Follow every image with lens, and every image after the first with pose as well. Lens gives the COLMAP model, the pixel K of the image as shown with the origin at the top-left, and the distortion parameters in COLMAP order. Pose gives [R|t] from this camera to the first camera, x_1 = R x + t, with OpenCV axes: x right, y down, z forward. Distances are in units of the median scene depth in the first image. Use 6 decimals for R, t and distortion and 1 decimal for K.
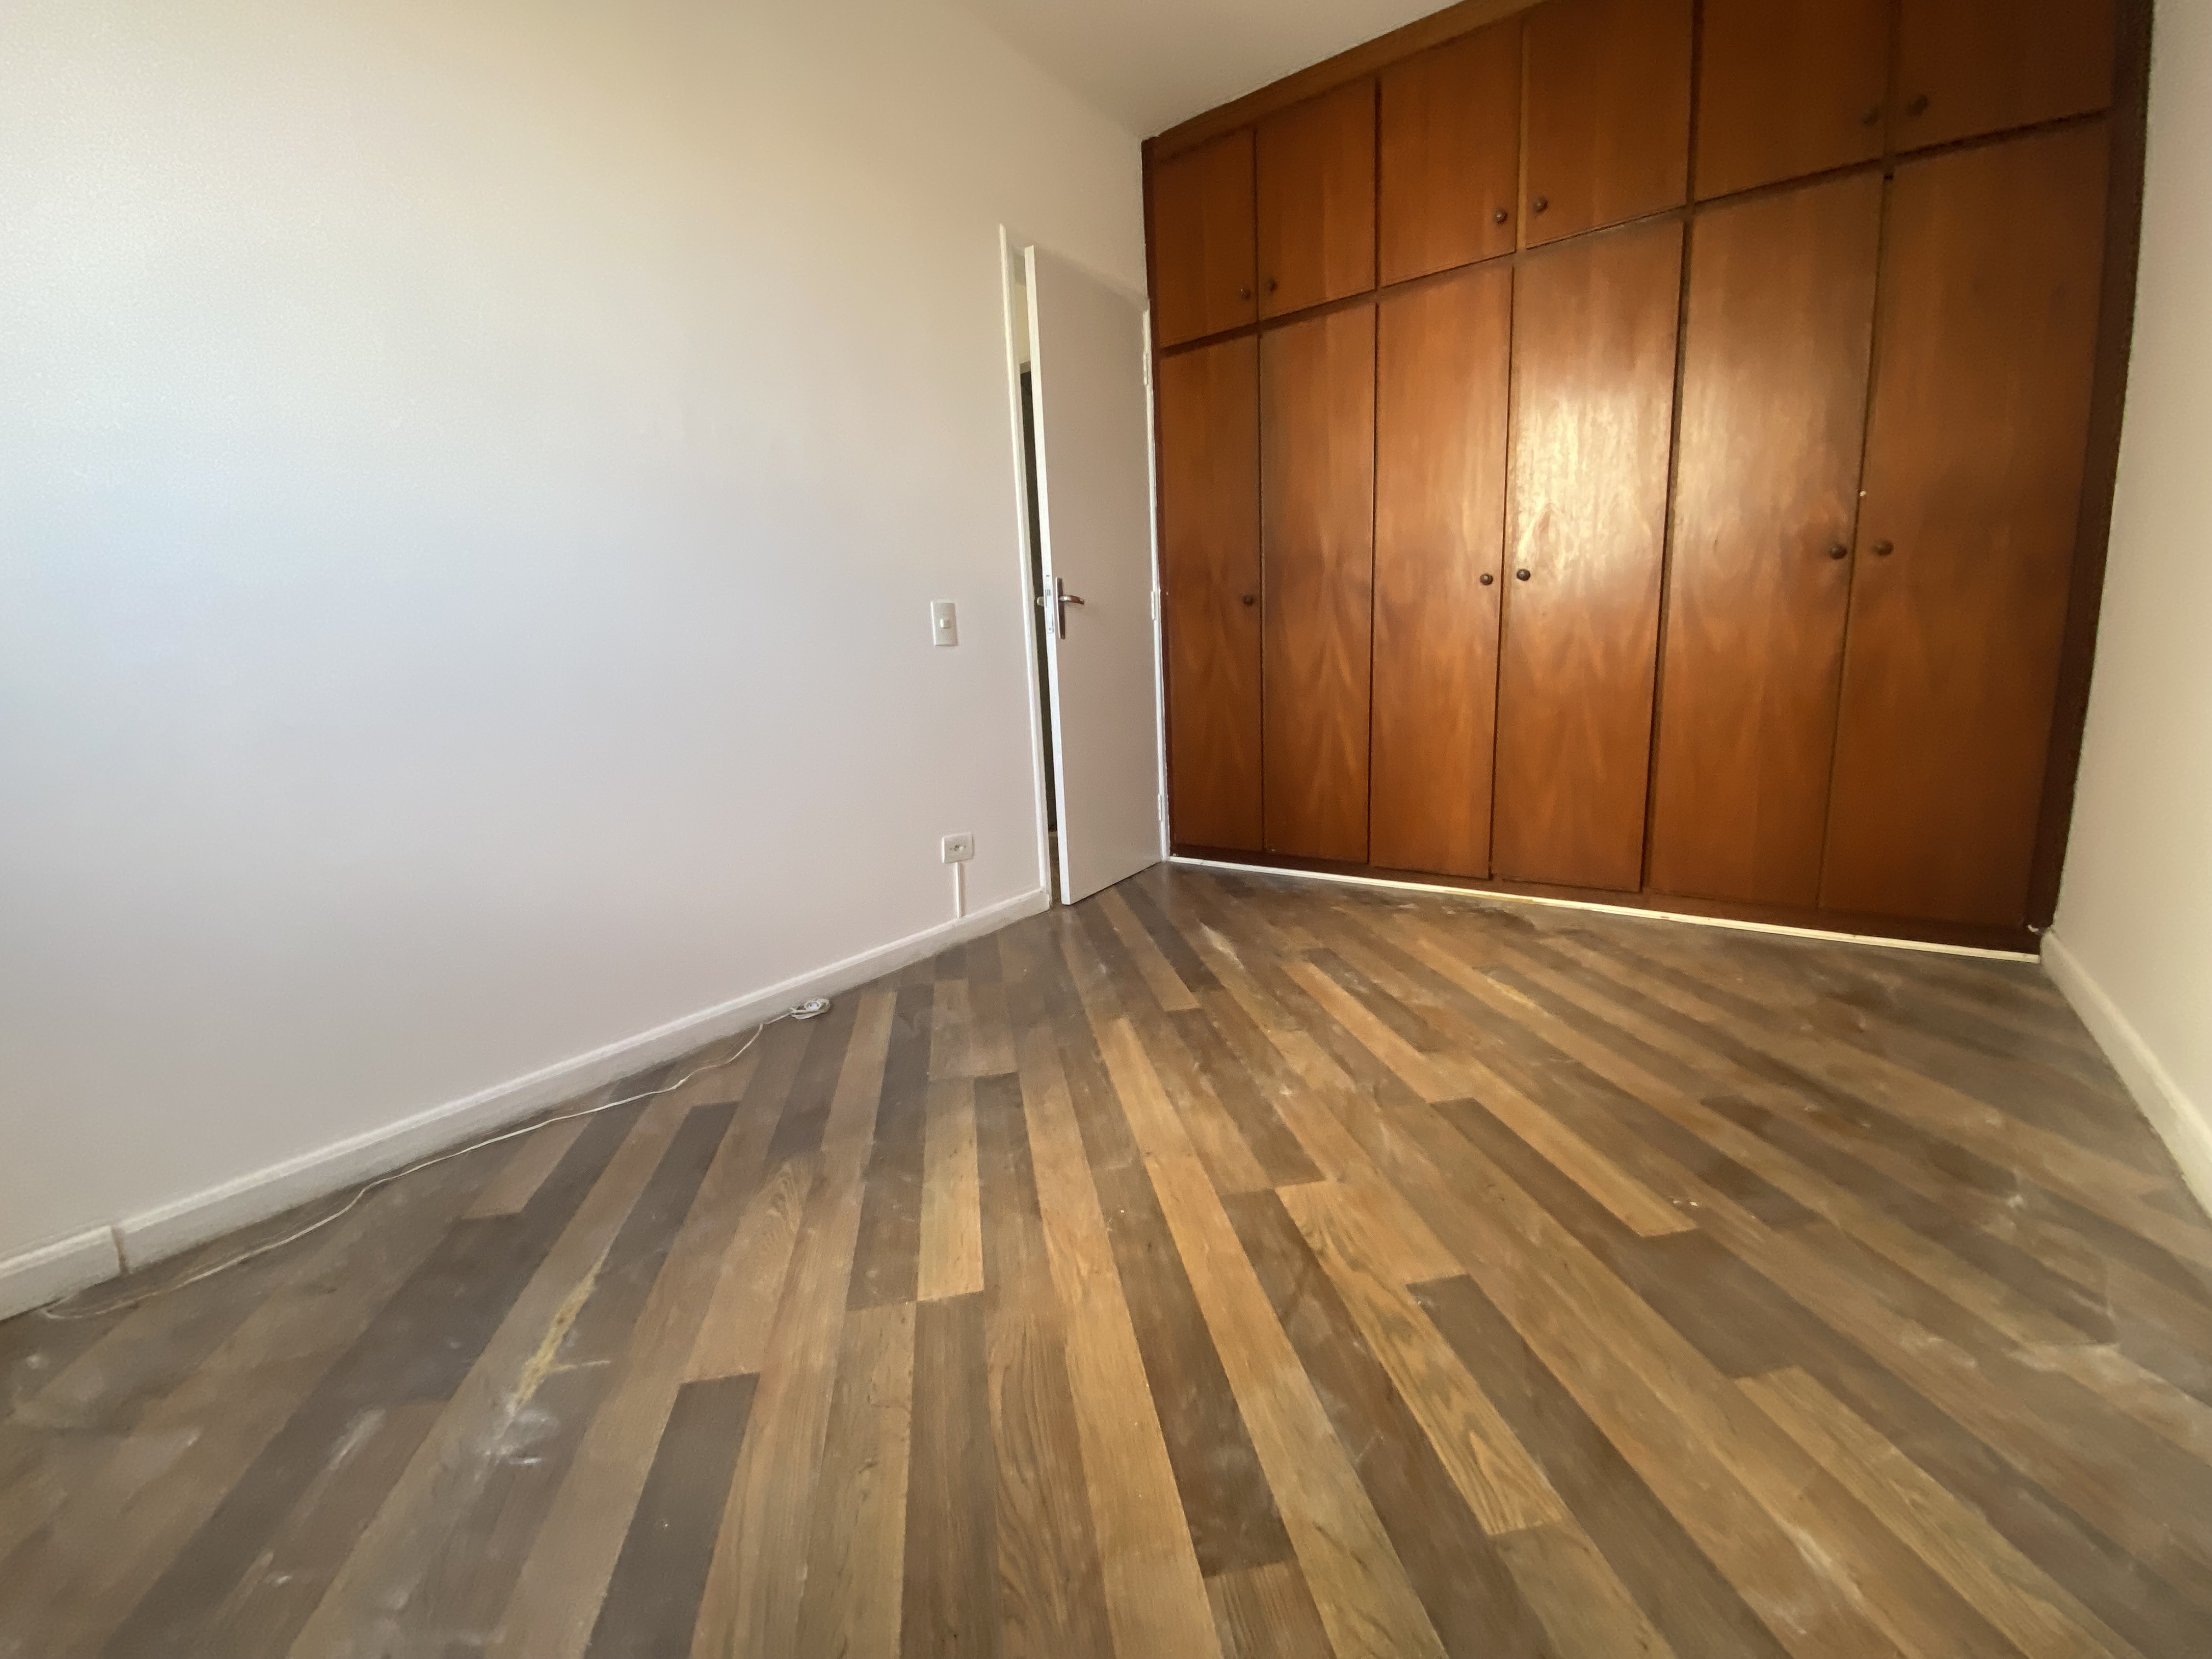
lens RADIAL K [[894.7, 0, 1107.5], [0, 894.7, 820.2], [0, 0, 1]] dist [0.008369, -0.009195]
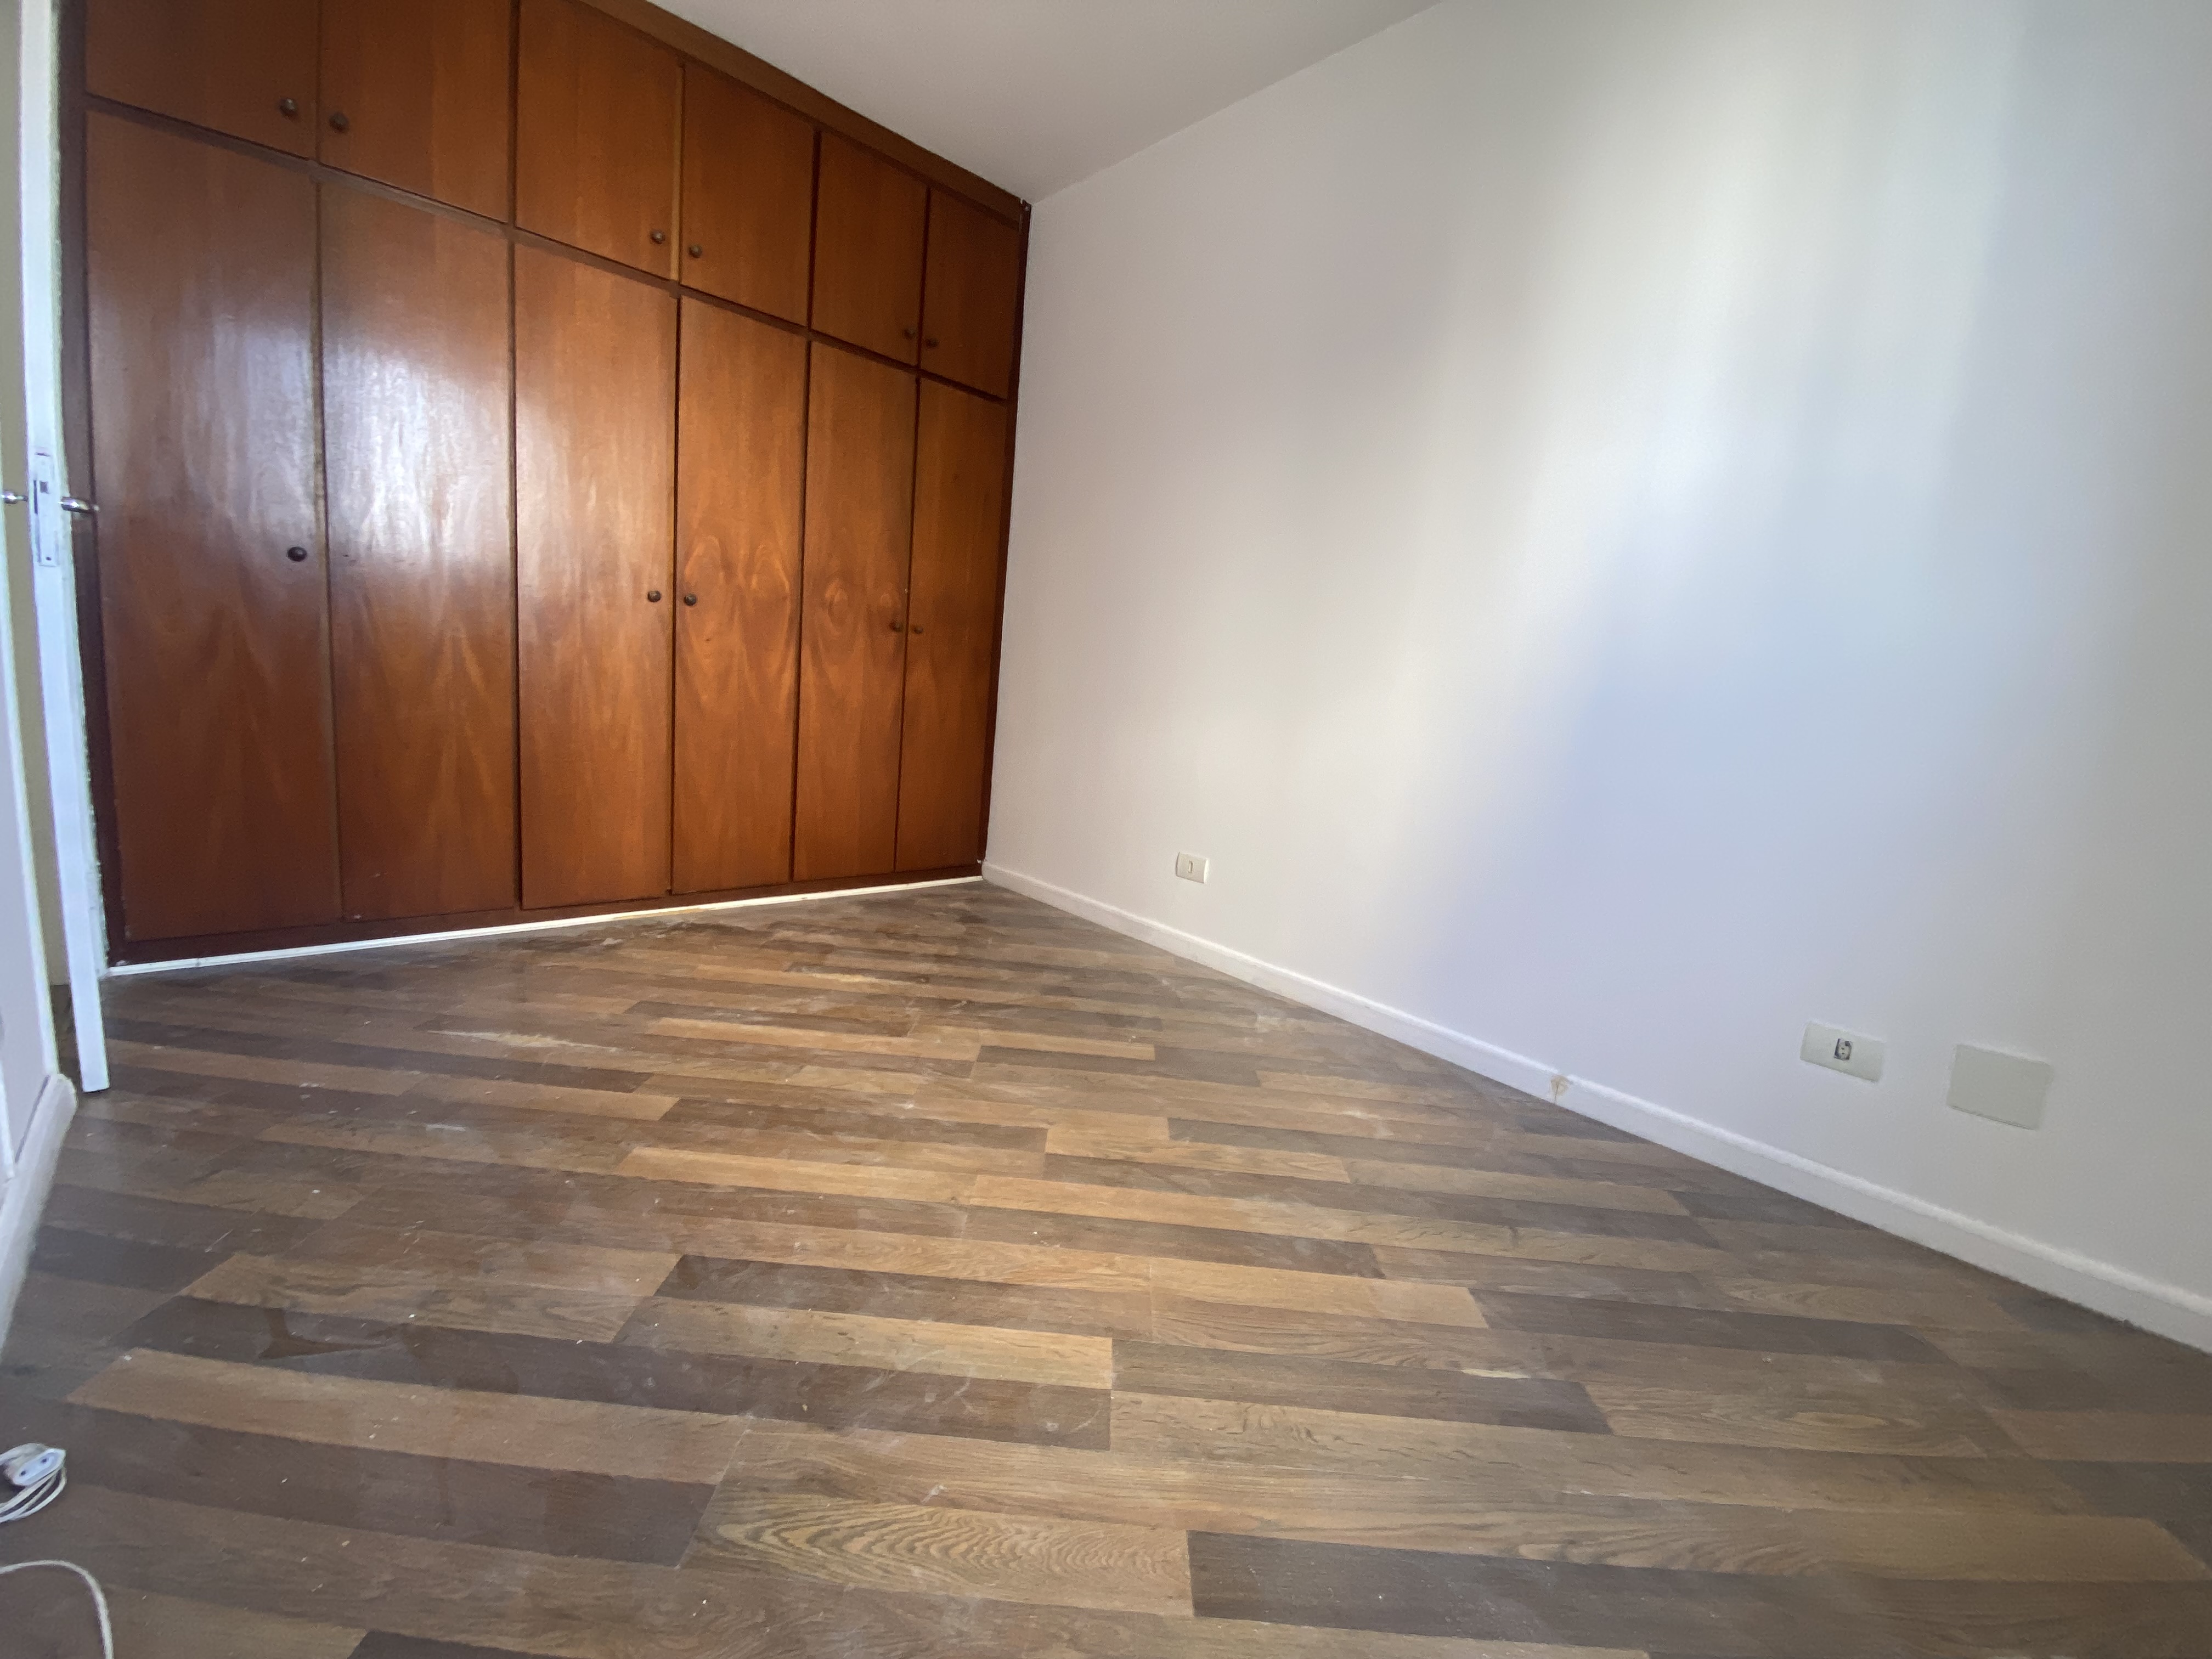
lens RADIAL K [[894.7, 0, 1098.2], [0, 894.7, 821.5], [0, 0, 1]] dist [0.008369, -0.009195]
pose [[0.185829, -0.100749, 0.977403, -0.711519], [0.086878, 0.992518, 0.085790, -0.095051], [-0.978734, 0.068972, 0.193192, 0.517013]]
